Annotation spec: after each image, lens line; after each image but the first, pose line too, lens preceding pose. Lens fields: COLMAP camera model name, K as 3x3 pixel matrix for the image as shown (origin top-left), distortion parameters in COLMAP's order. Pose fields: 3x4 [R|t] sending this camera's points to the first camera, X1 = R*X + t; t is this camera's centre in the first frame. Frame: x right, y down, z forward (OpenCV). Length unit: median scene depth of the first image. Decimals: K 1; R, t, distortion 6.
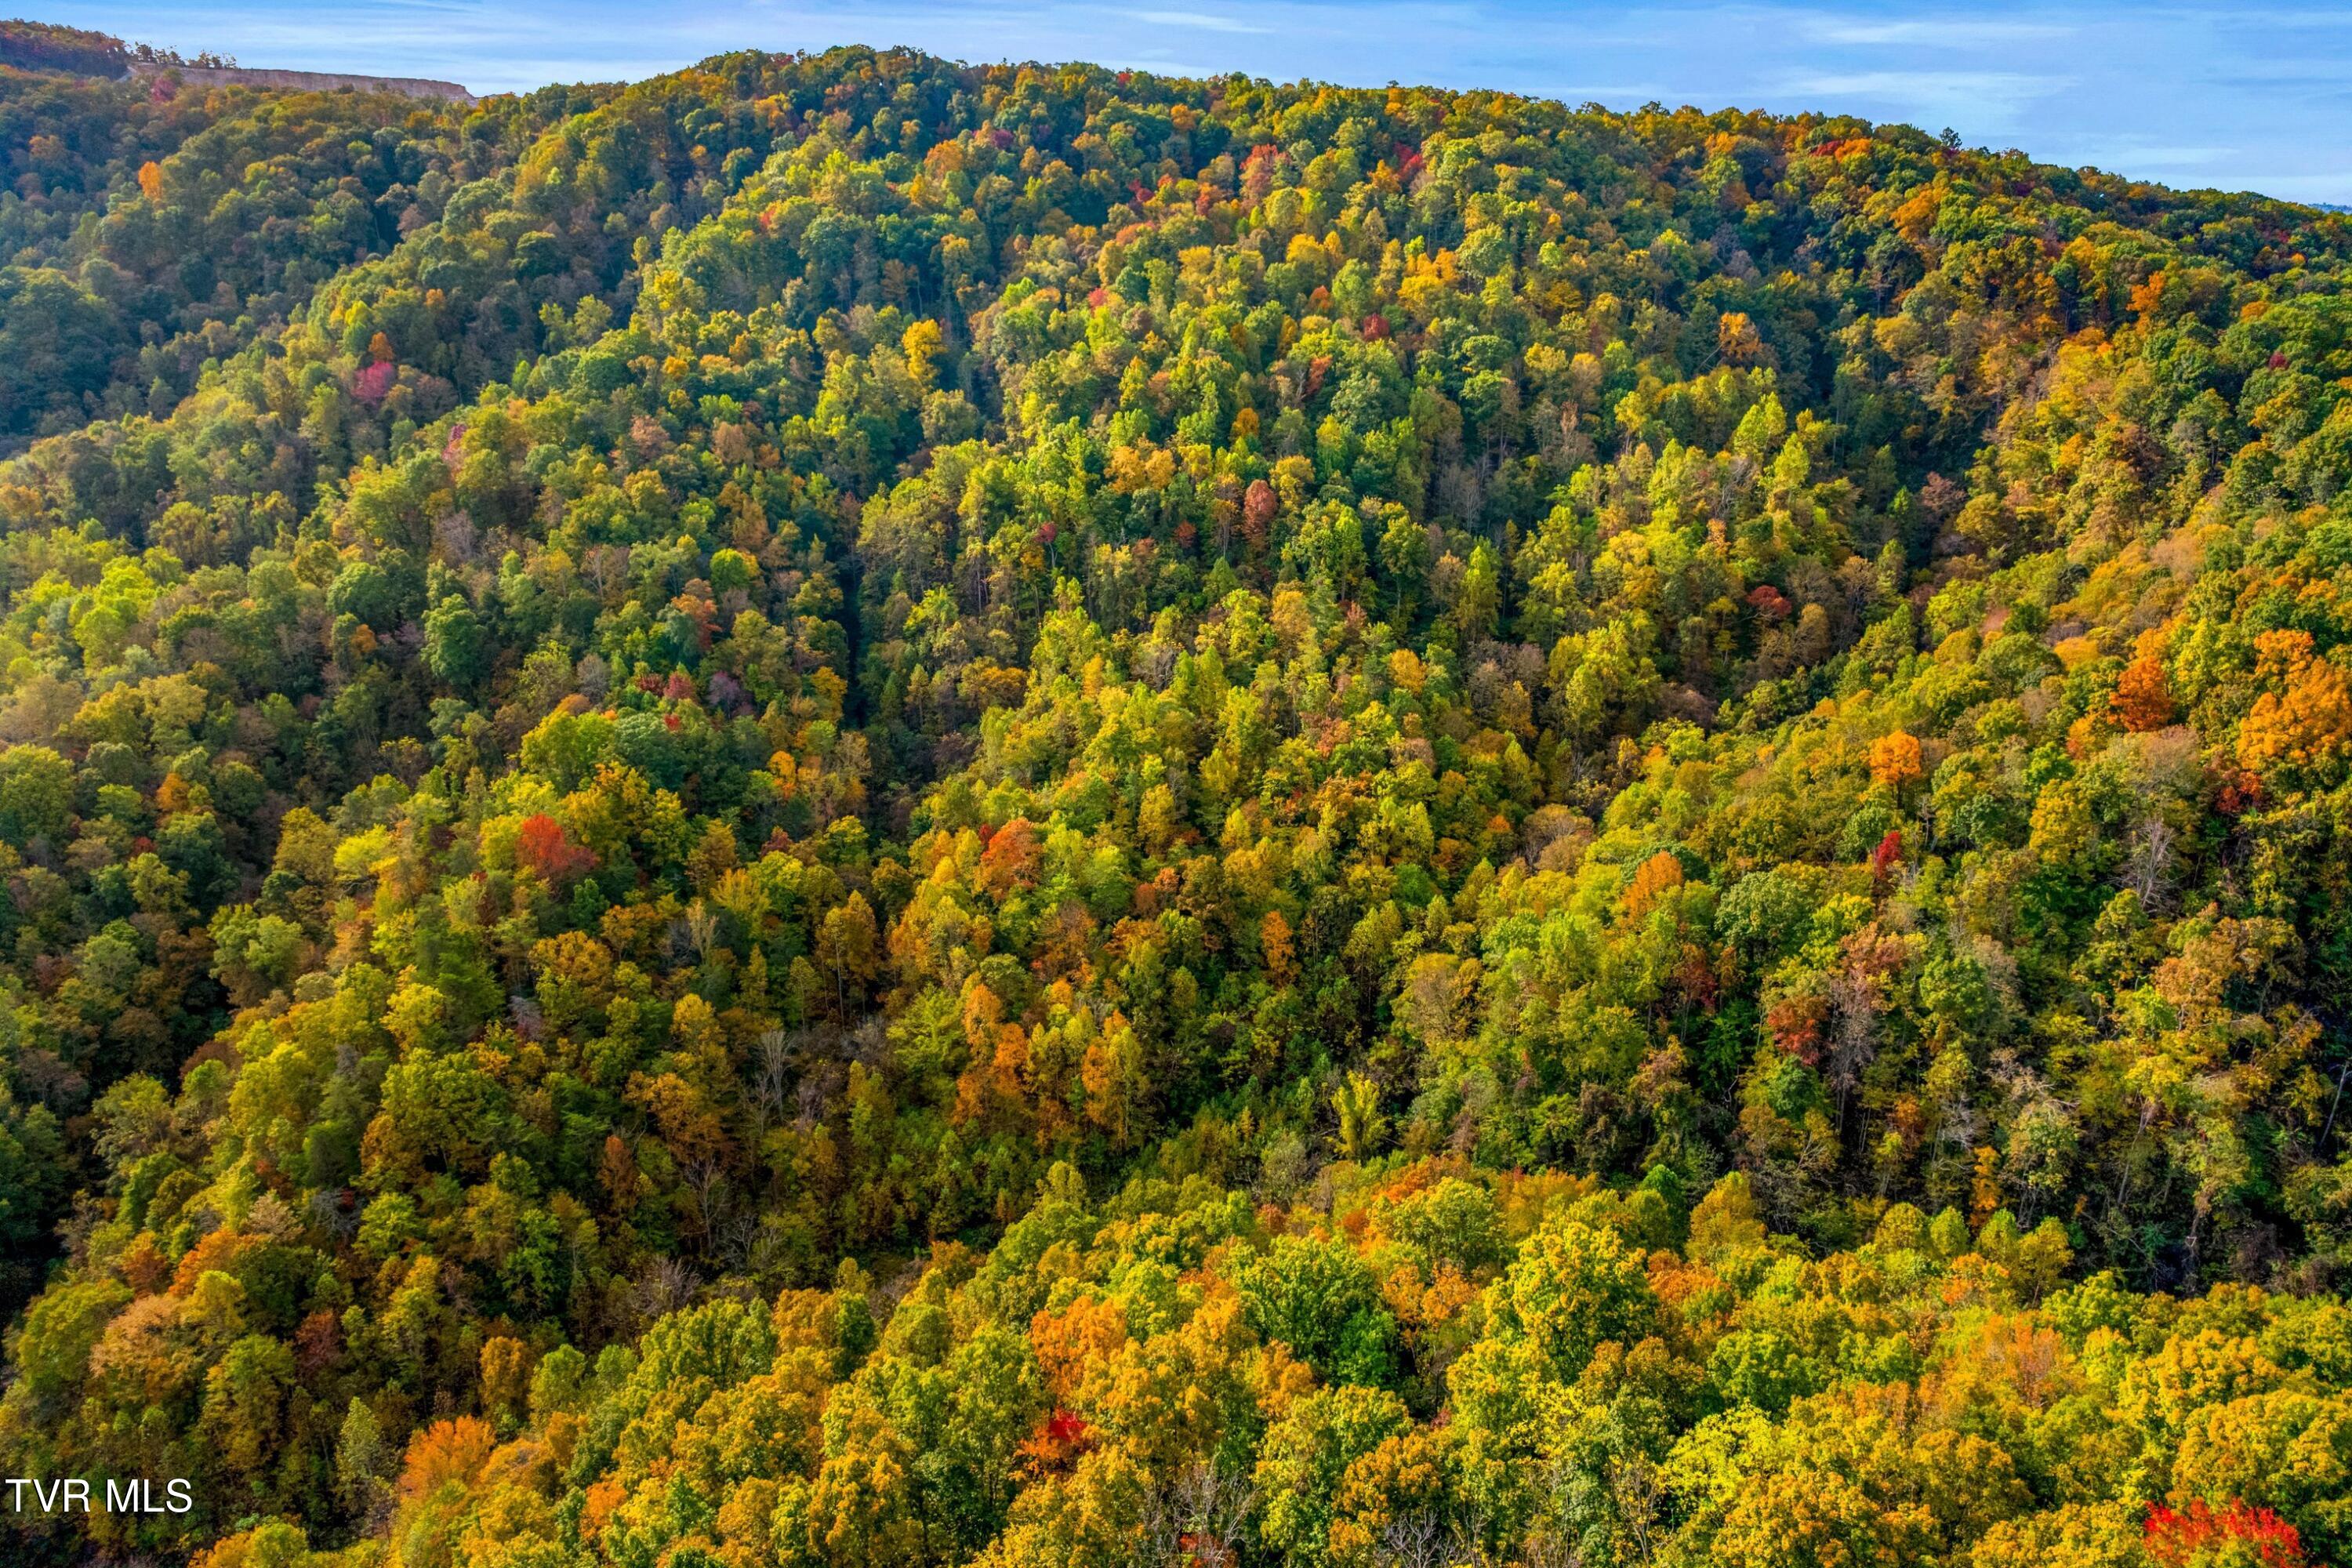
lens RADIAL K [[1648.9, 0, 1178.6], [0, 1648.9, 835.0], [0, 0, 1]] dist [-0.043382, 0.001880]
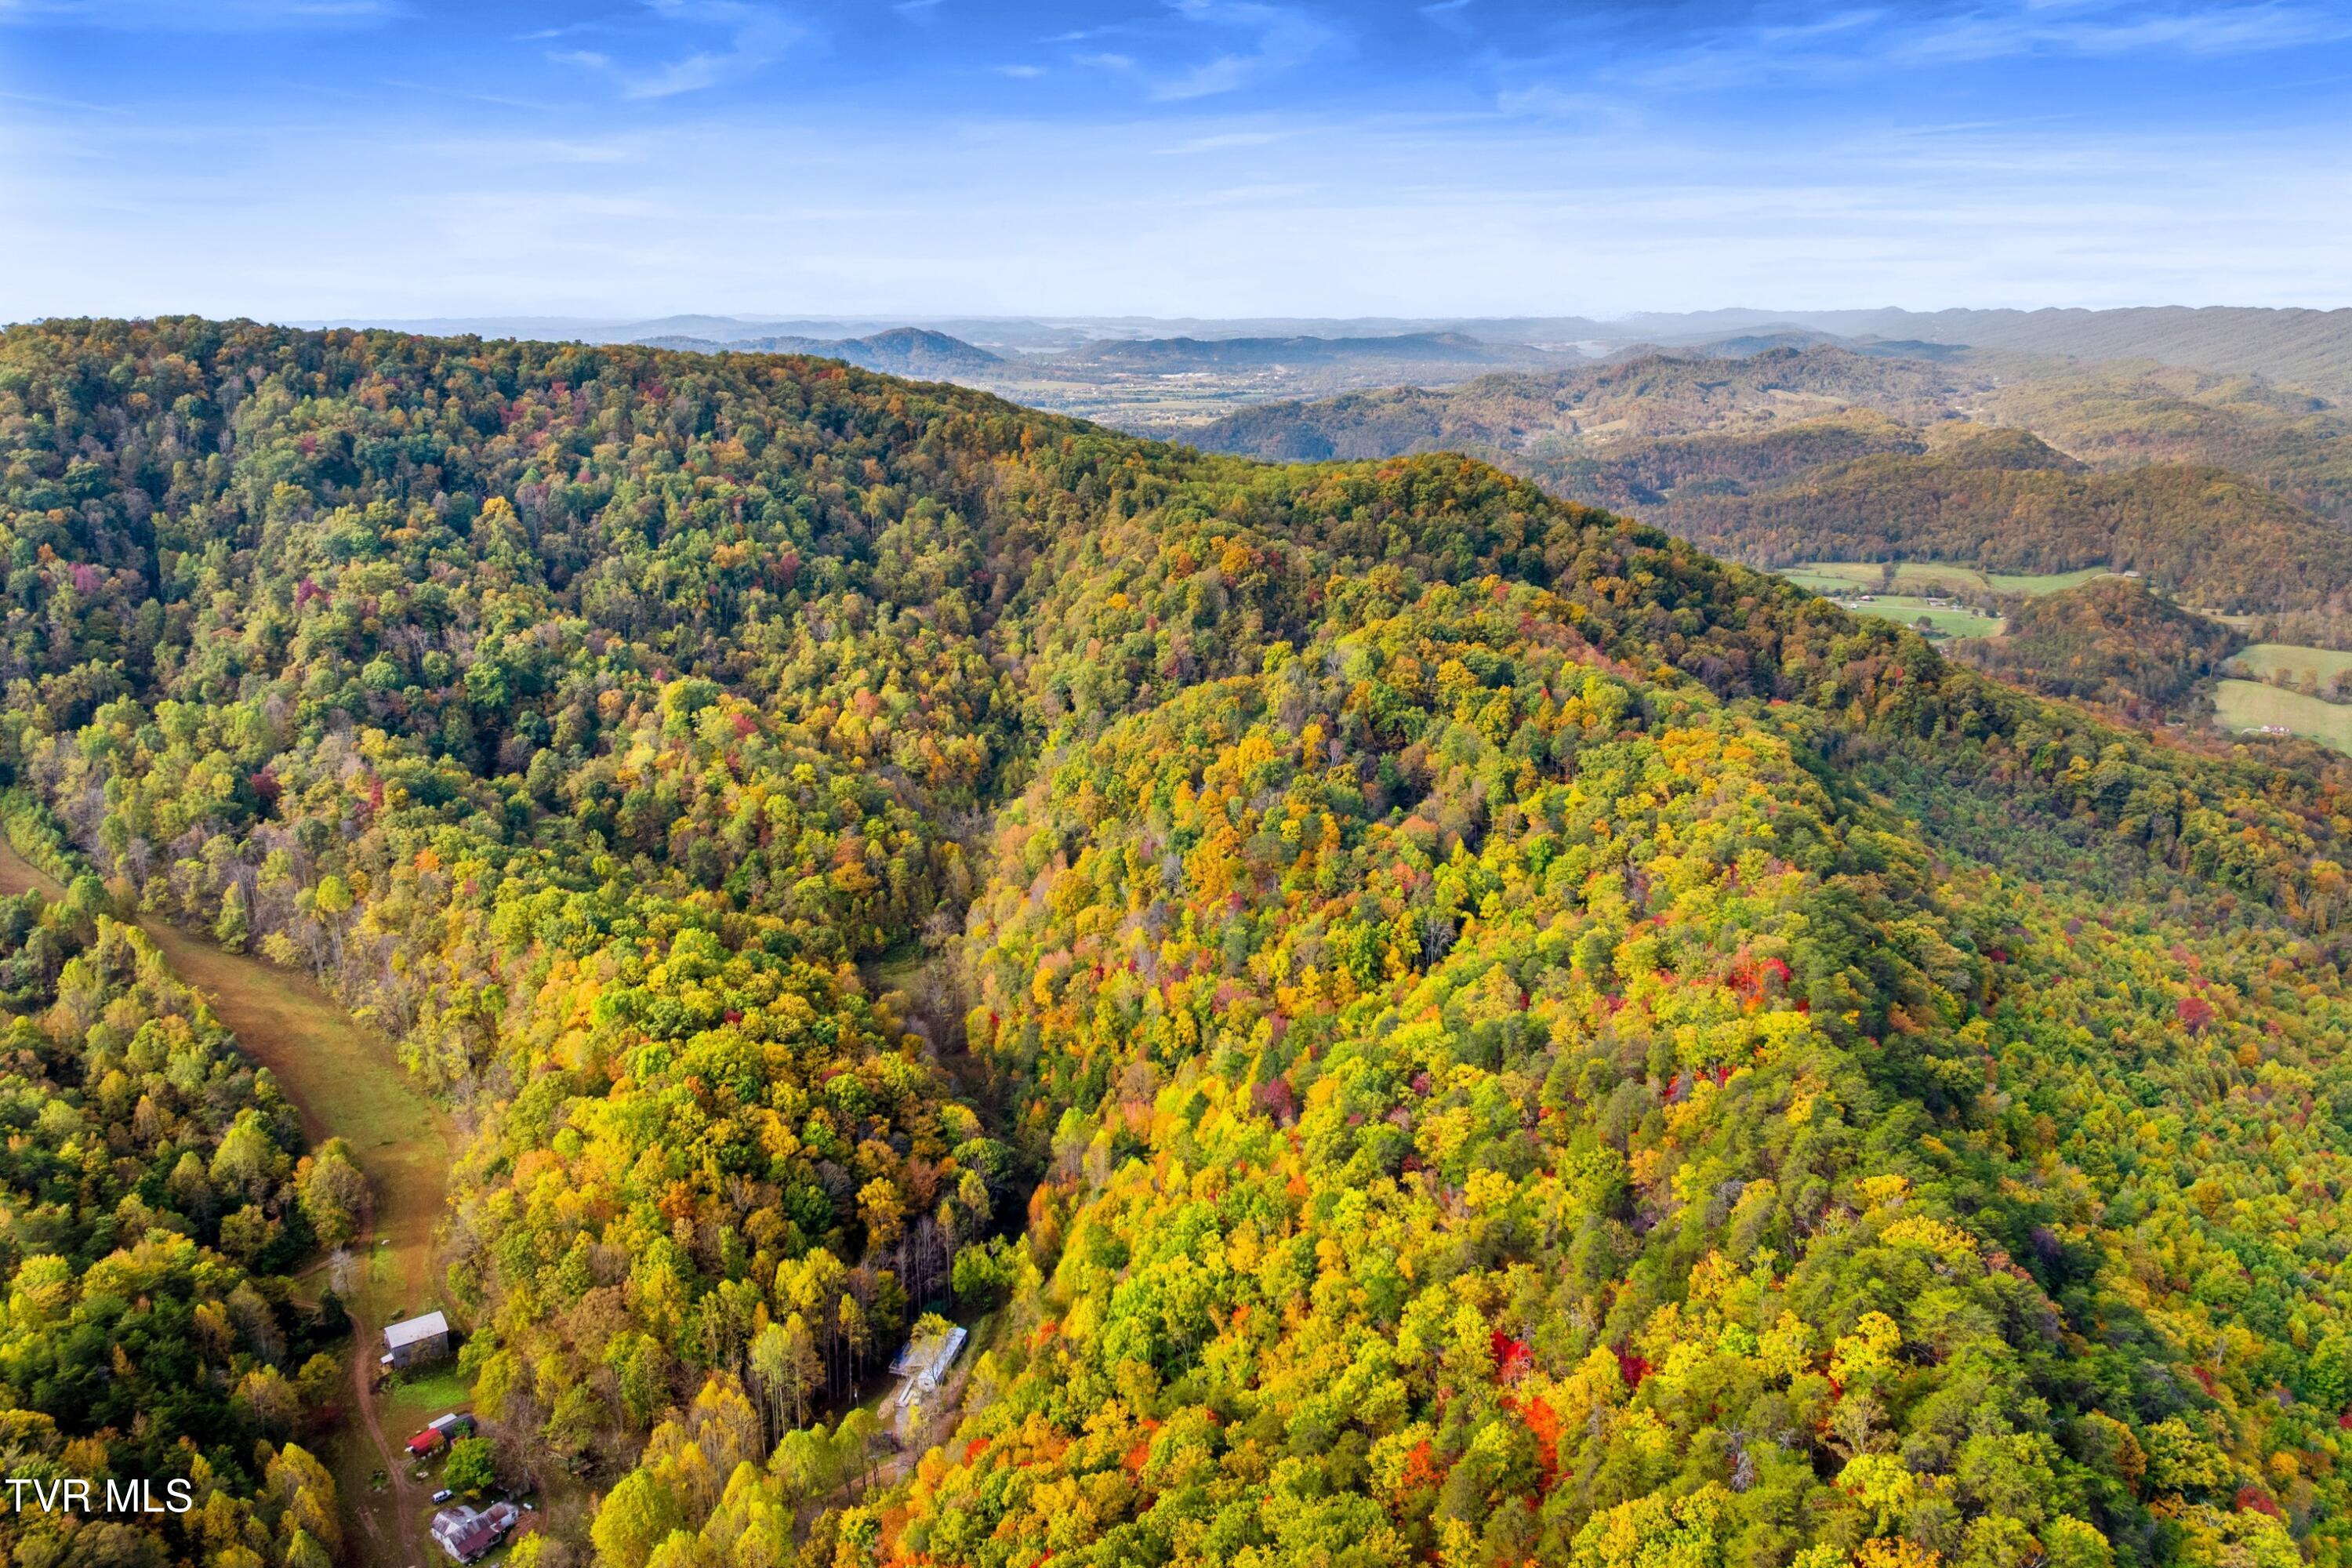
lens RADIAL K [[1725.0, 0, 1176.0], [0, 1725.0, 784.0], [0, 0, 1]] dist [-0.061028, 0.035215]
pose [[0.581271, -0.212567, 0.785455, -1.581253], [0.300042, 0.953249, 0.035933, 0.145363], [-0.756372, 0.214782, 0.617875, -0.712075]]
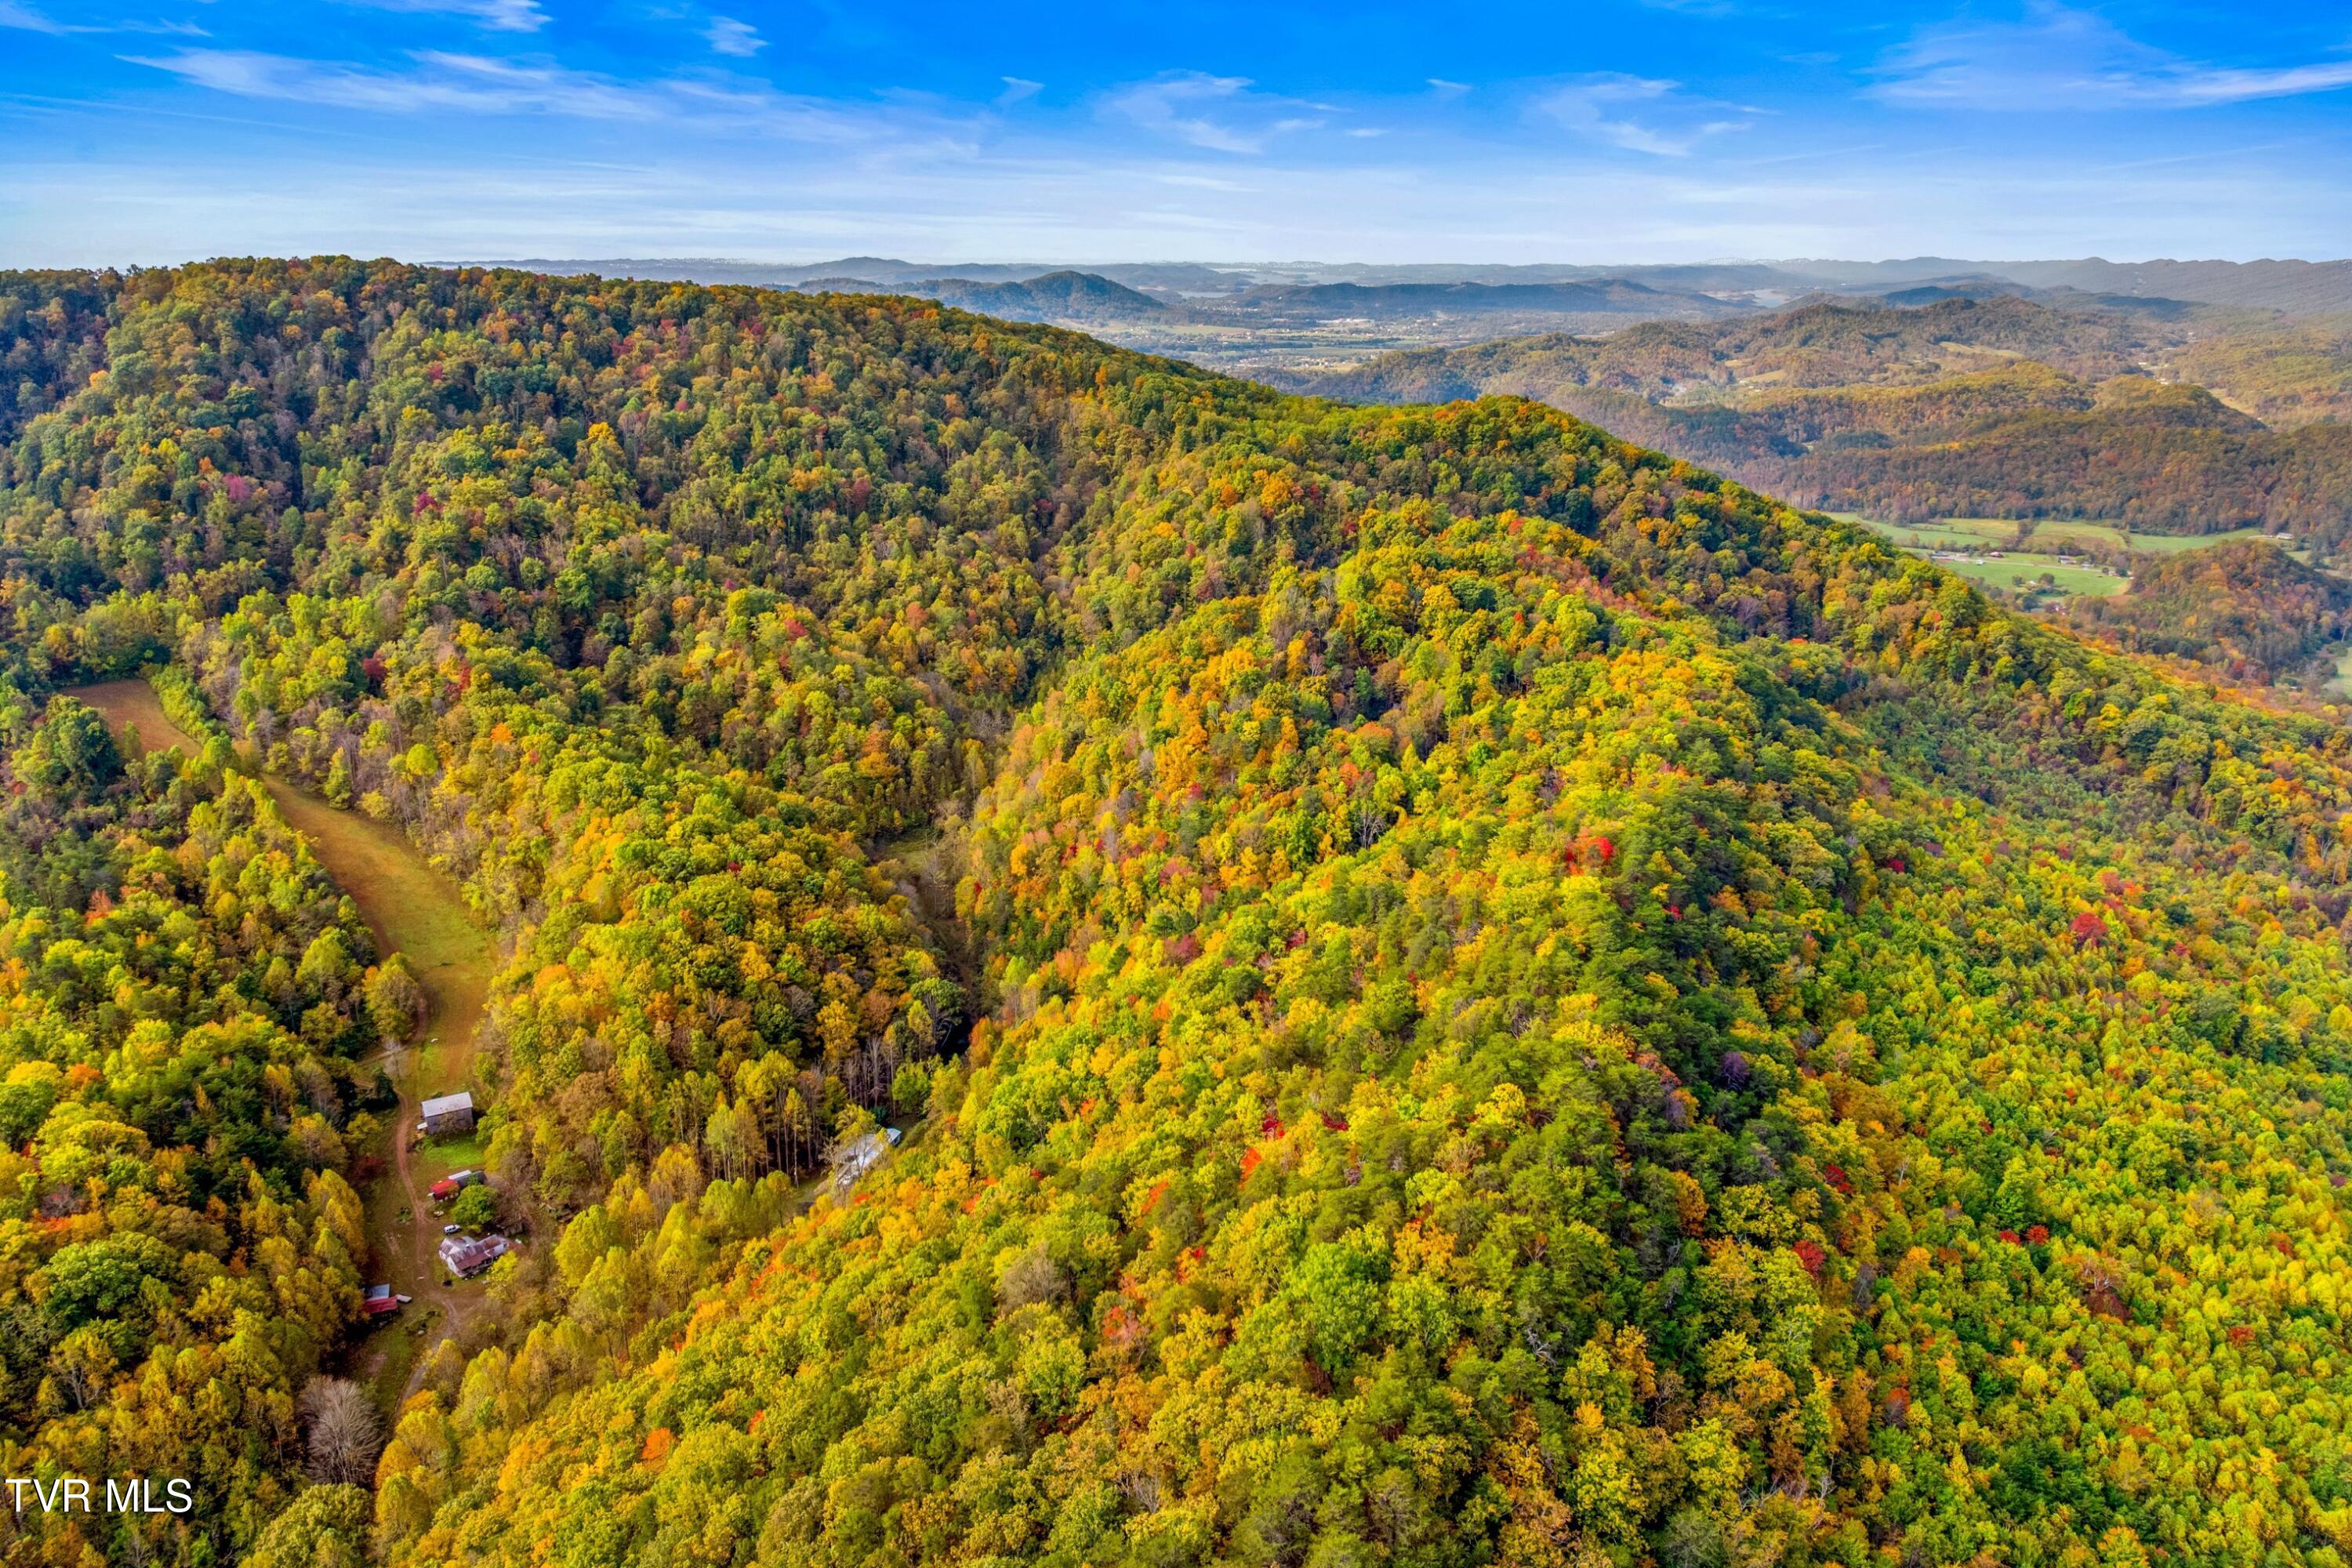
lens RADIAL K [[1731.8, 0, 1168.7], [0, 1731.8, 781.9], [0, 0, 1]] dist [-0.049325, 0.015197]
pose [[0.662592, -0.213134, 0.718015, -1.613398], [0.272410, 0.961579, 0.034050, 0.242621], [-0.697685, 0.173034, 0.695194, -0.958396]]
